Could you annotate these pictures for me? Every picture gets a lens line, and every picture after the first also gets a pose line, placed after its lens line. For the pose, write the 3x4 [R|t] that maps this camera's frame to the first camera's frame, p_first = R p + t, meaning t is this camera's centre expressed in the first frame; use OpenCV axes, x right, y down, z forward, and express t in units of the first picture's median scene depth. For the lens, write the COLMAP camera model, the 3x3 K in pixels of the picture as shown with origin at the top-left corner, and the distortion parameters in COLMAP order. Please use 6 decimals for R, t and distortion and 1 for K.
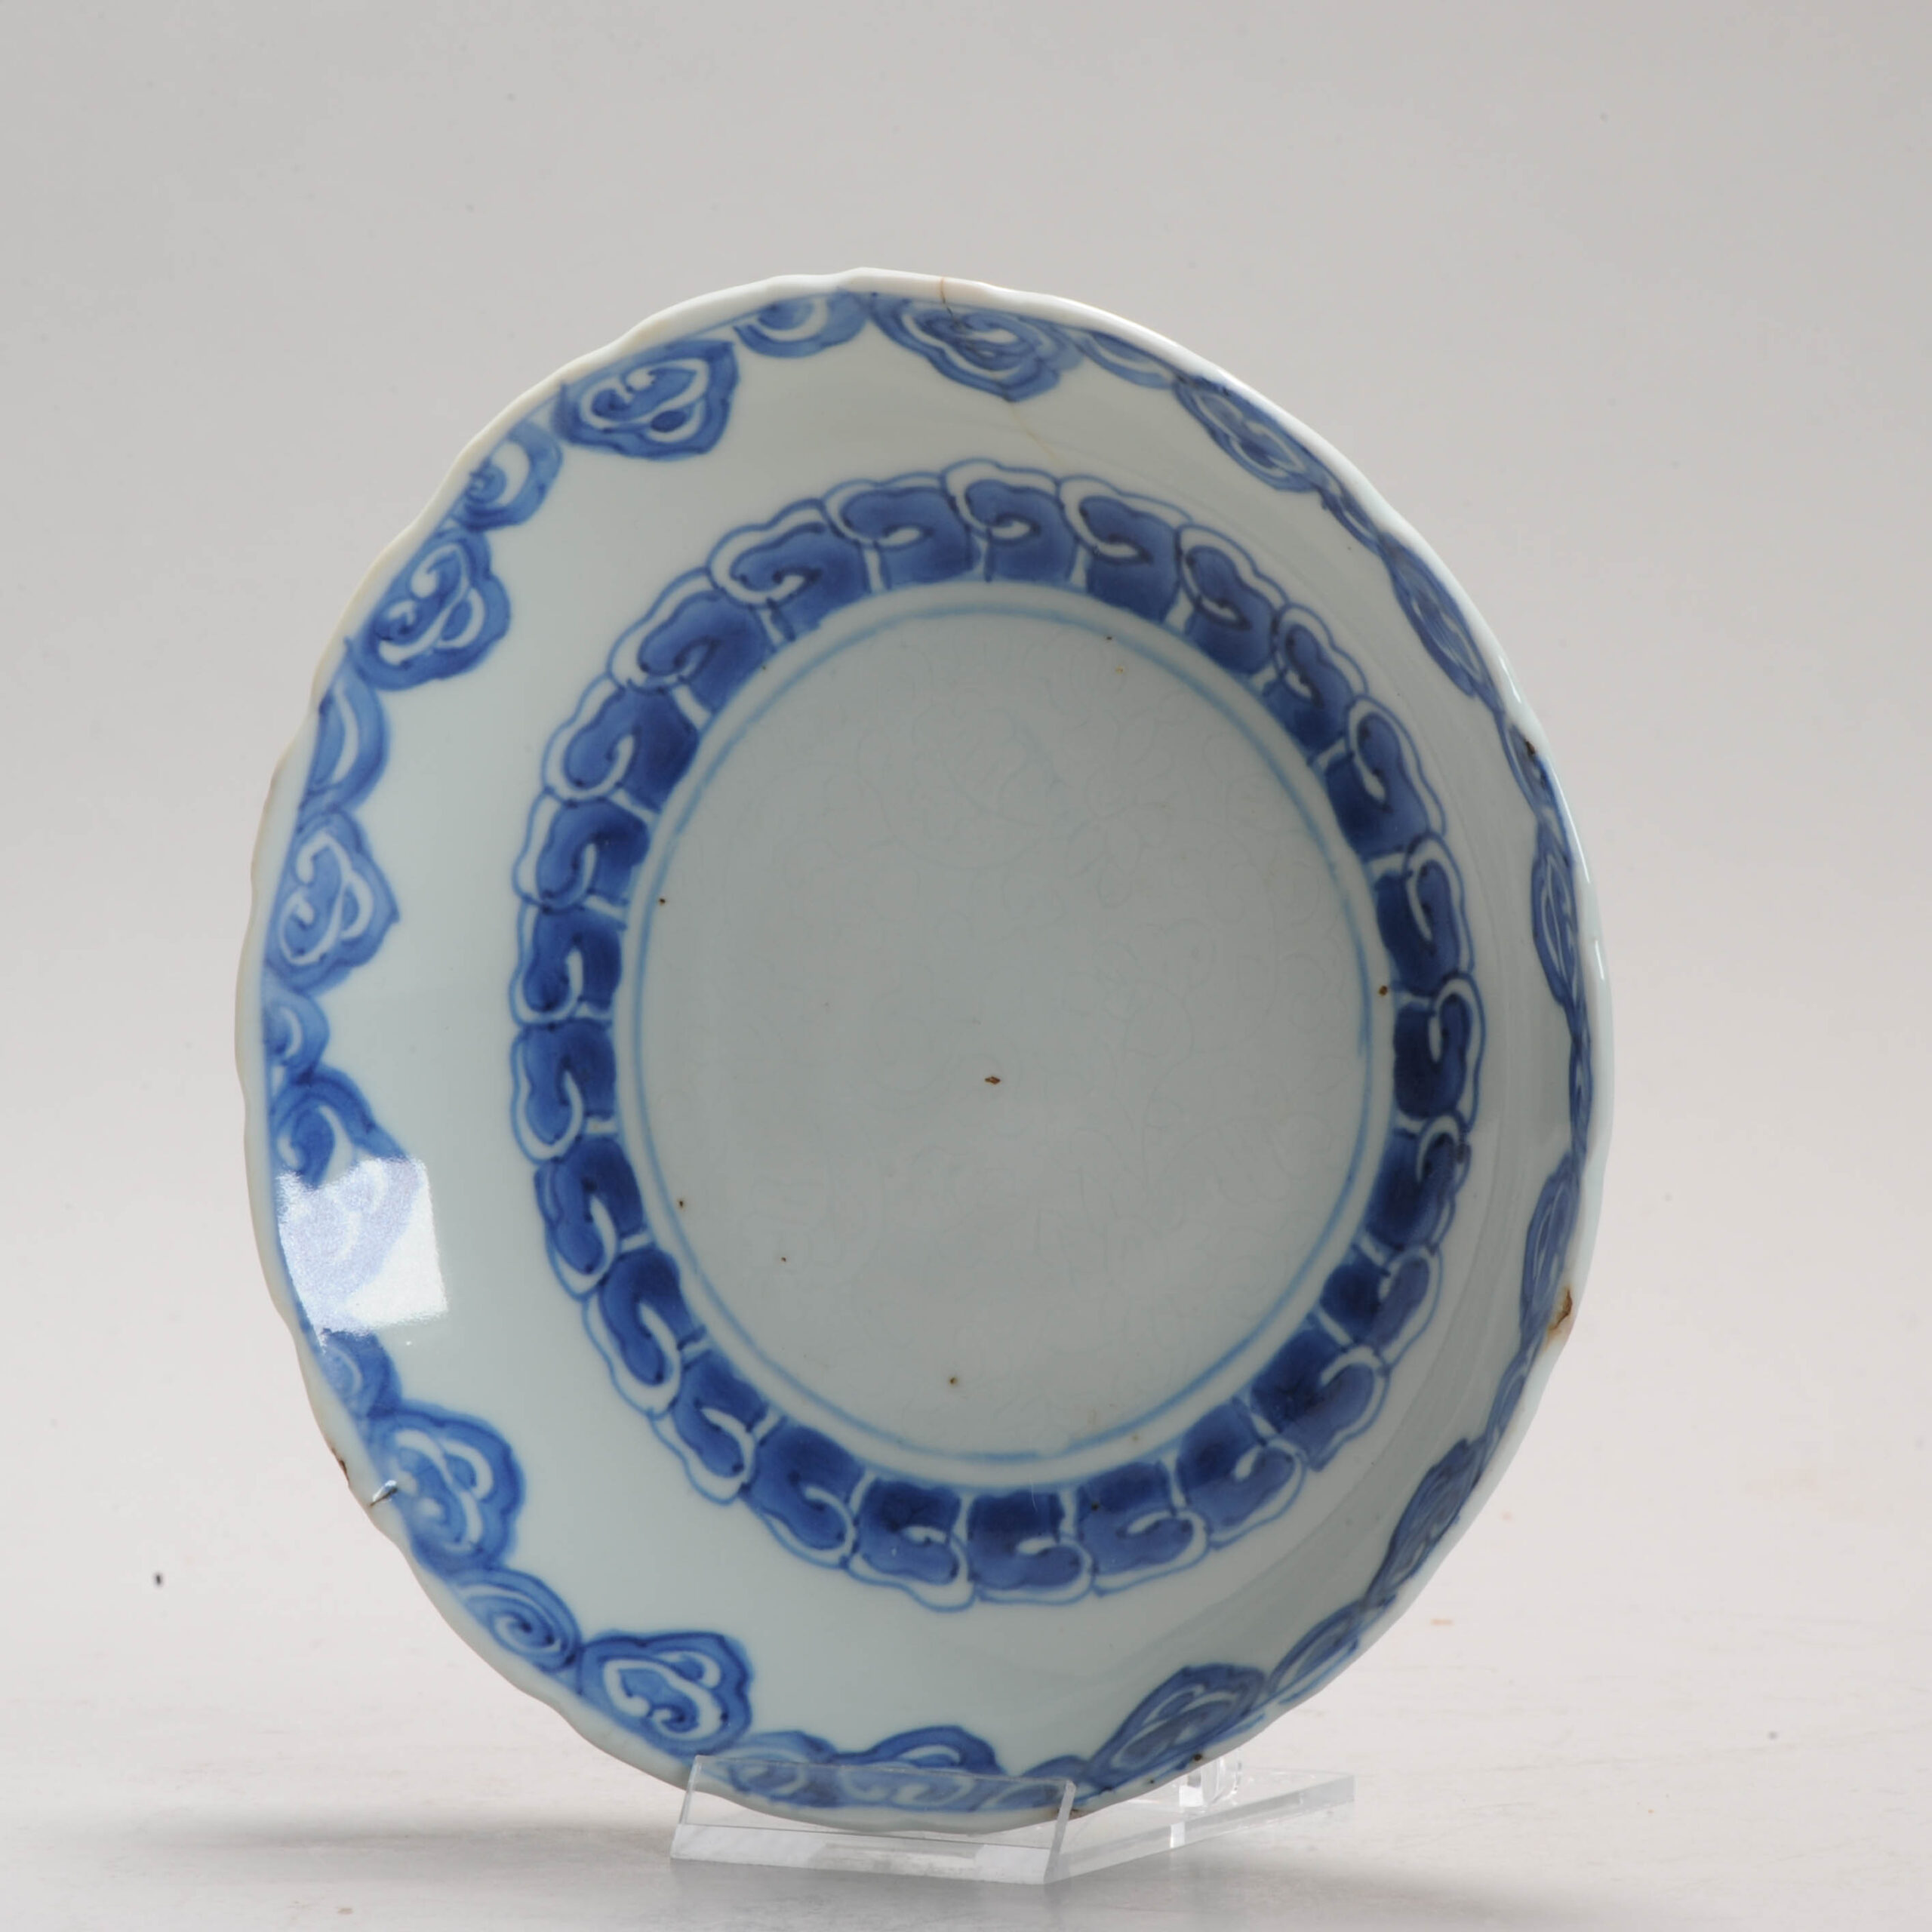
lens RADIAL K [[9338.2, 0, 965.8], [0, 9338.2, 967.6], [0, 0, 1]] dist [-0.443139, 0.000000]
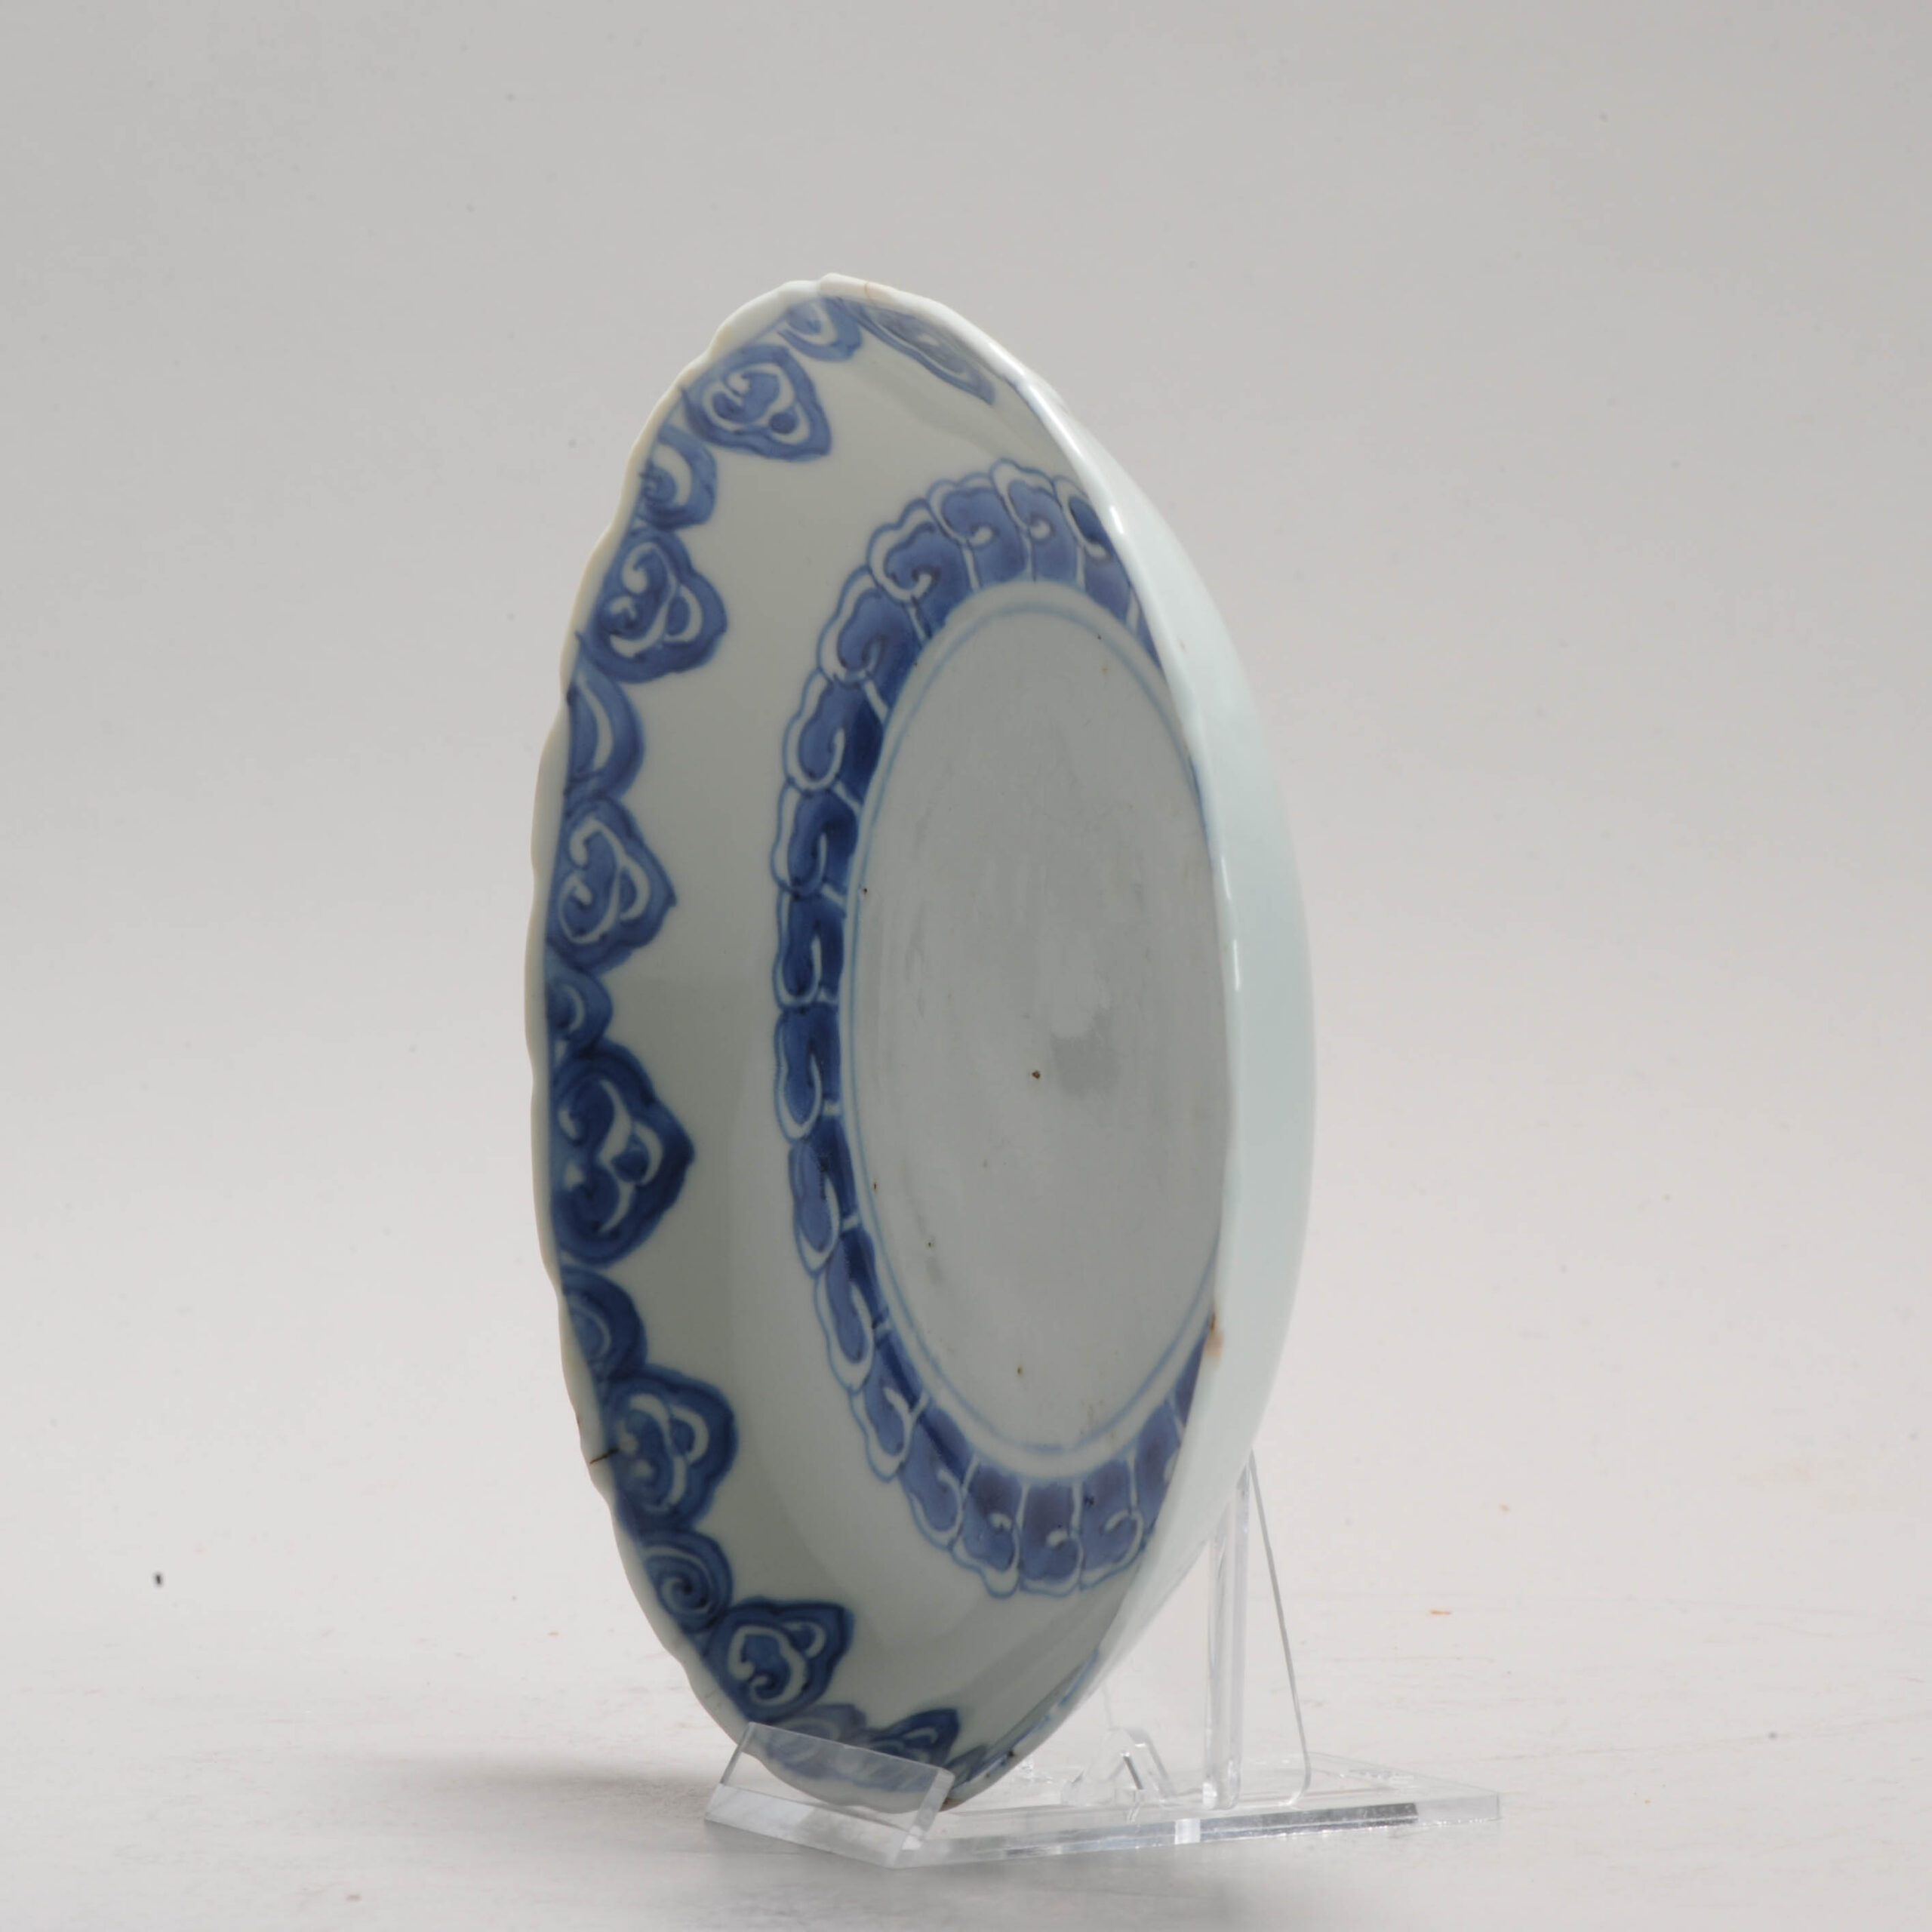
lens RADIAL K [[9338.2, 0, 966.1], [0, 9338.2, 965.4], [0, 0, 1]] dist [-0.443139, 0.000000]
pose [[0.831367, 0.026632, -0.555085, 0.557414], [-0.025103, 0.999631, 0.010363, -0.010038], [0.555156, 0.005319, 0.831729, 0.156382]]
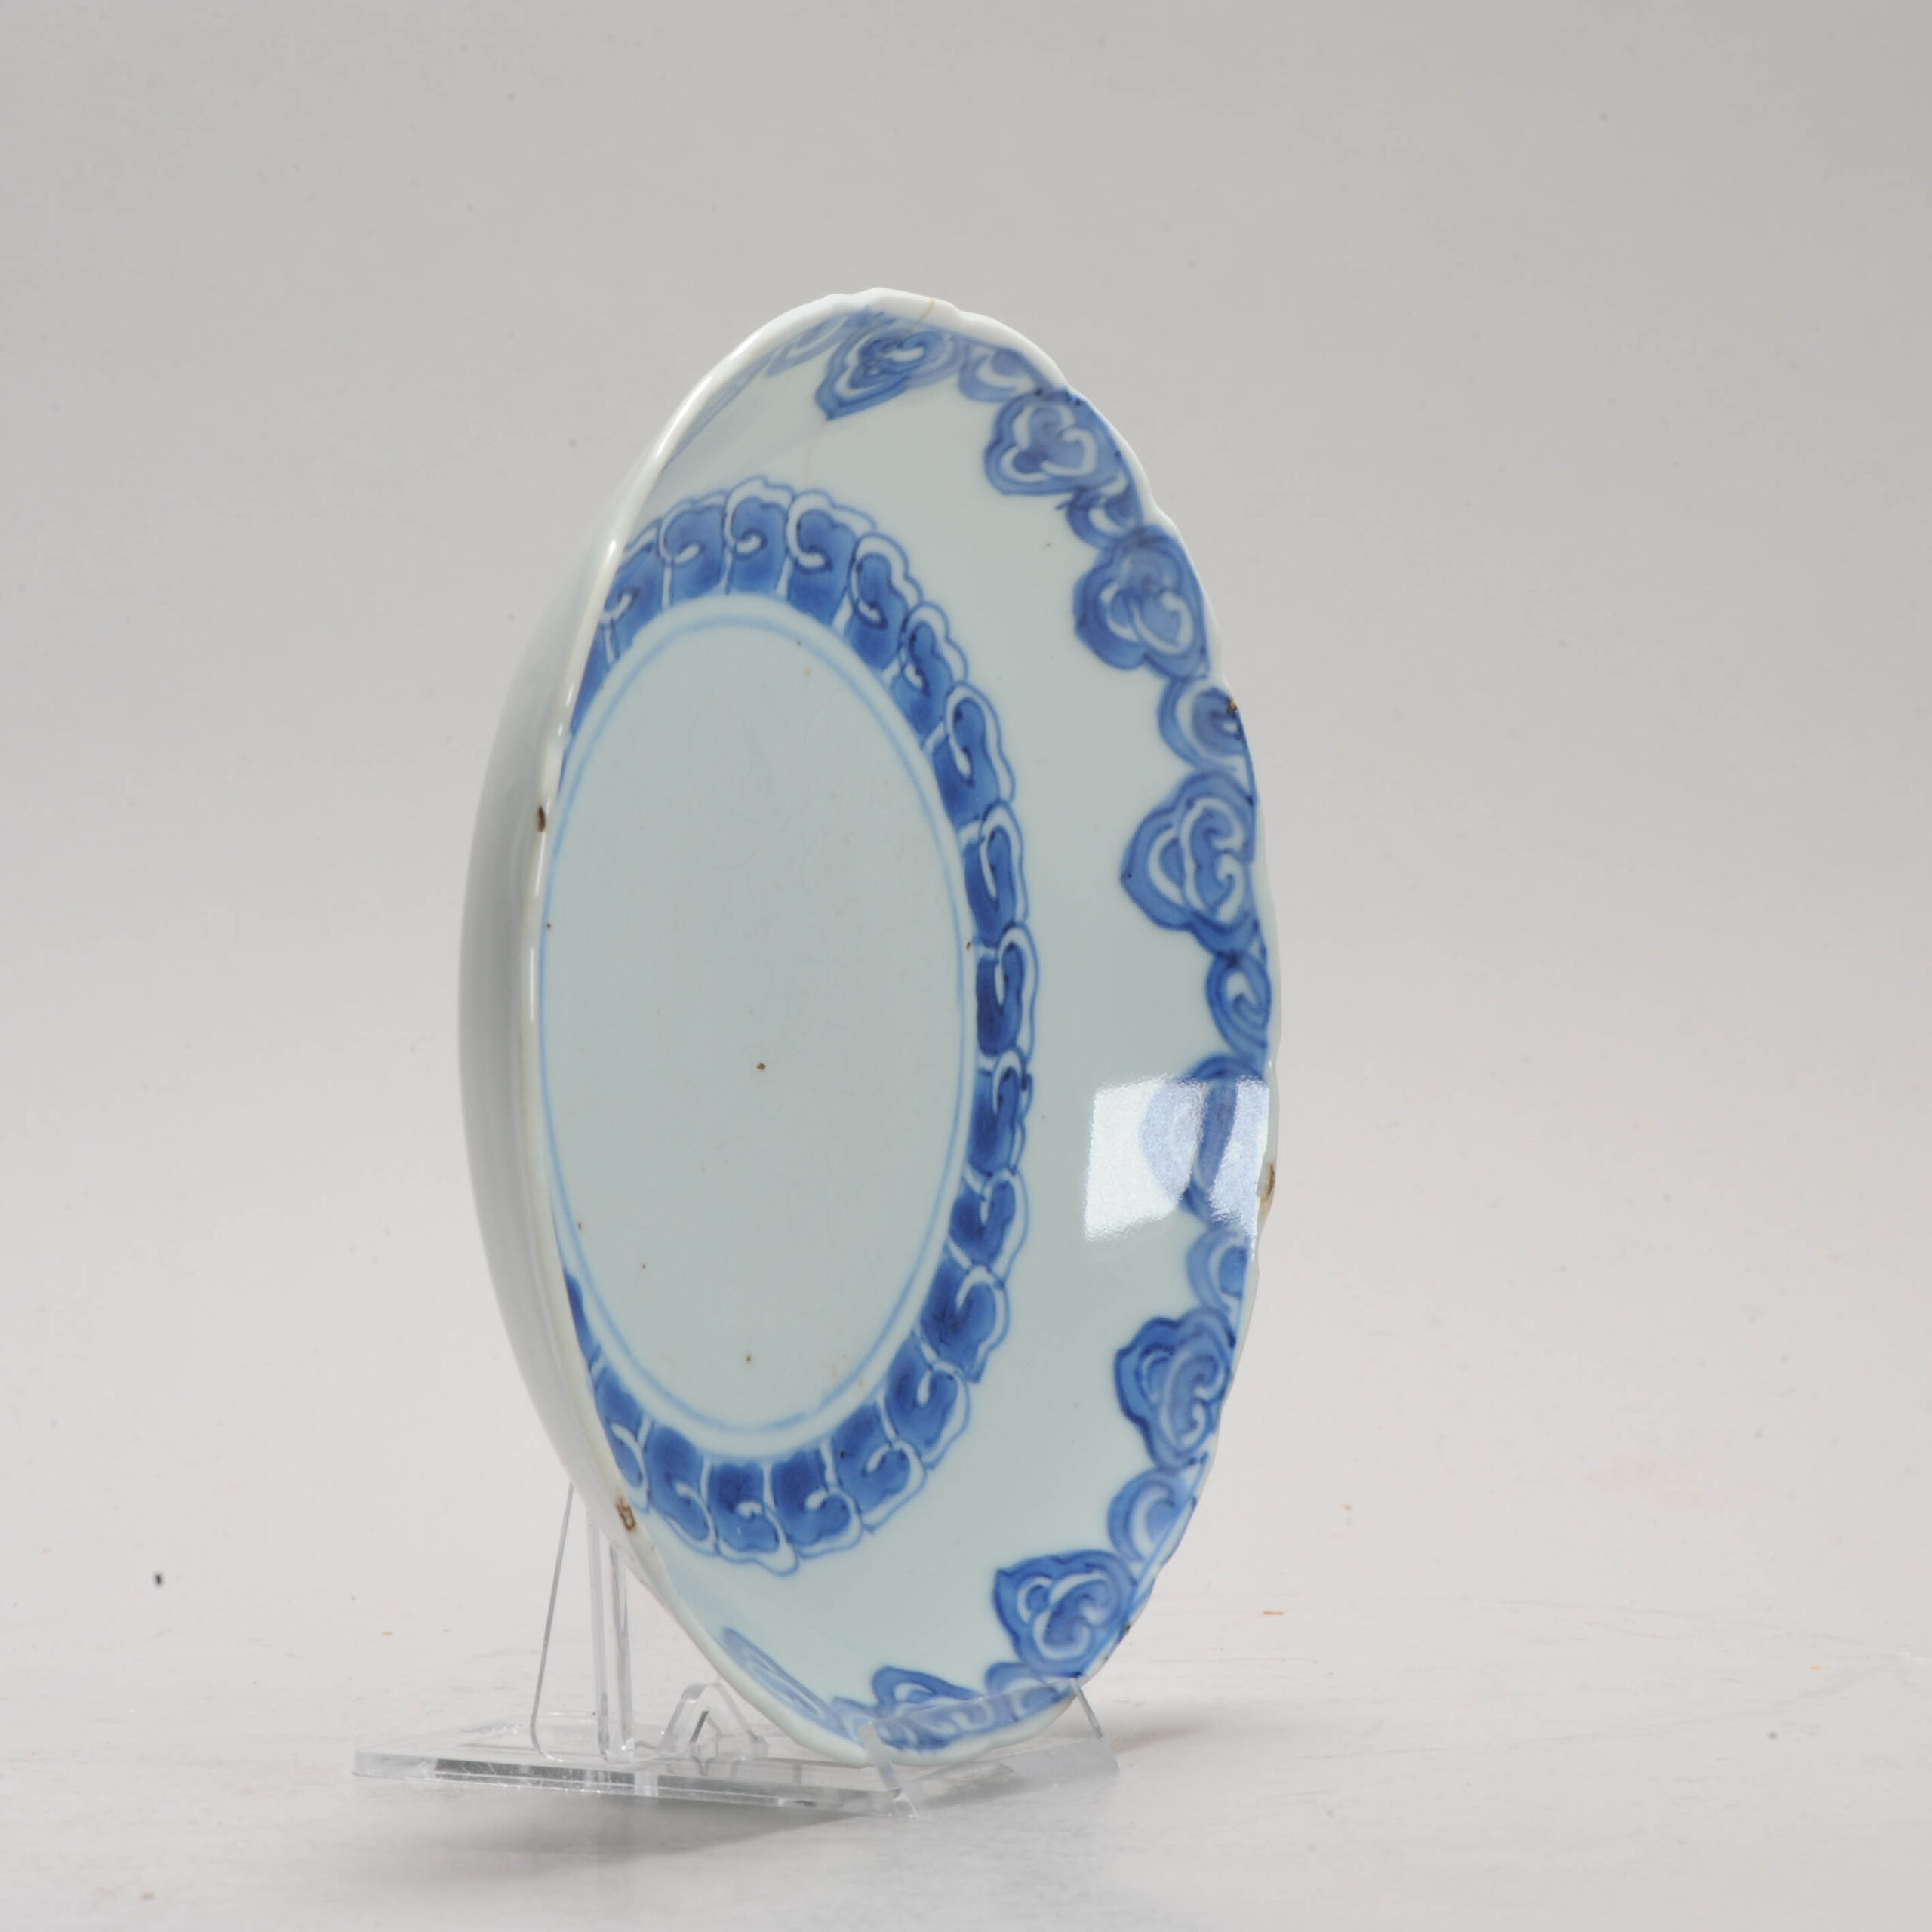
lens RADIAL K [[9338.2, 0, 965.7], [0, 9338.2, 964.7], [0, 0, 1]] dist [-0.443139, 0.000000]
pose [[0.034661, -0.039359, 0.998624, -1.049980], [0.106525, 0.993677, 0.035466, -0.034320], [-0.993706, 0.105149, 0.038635, 0.936502]]
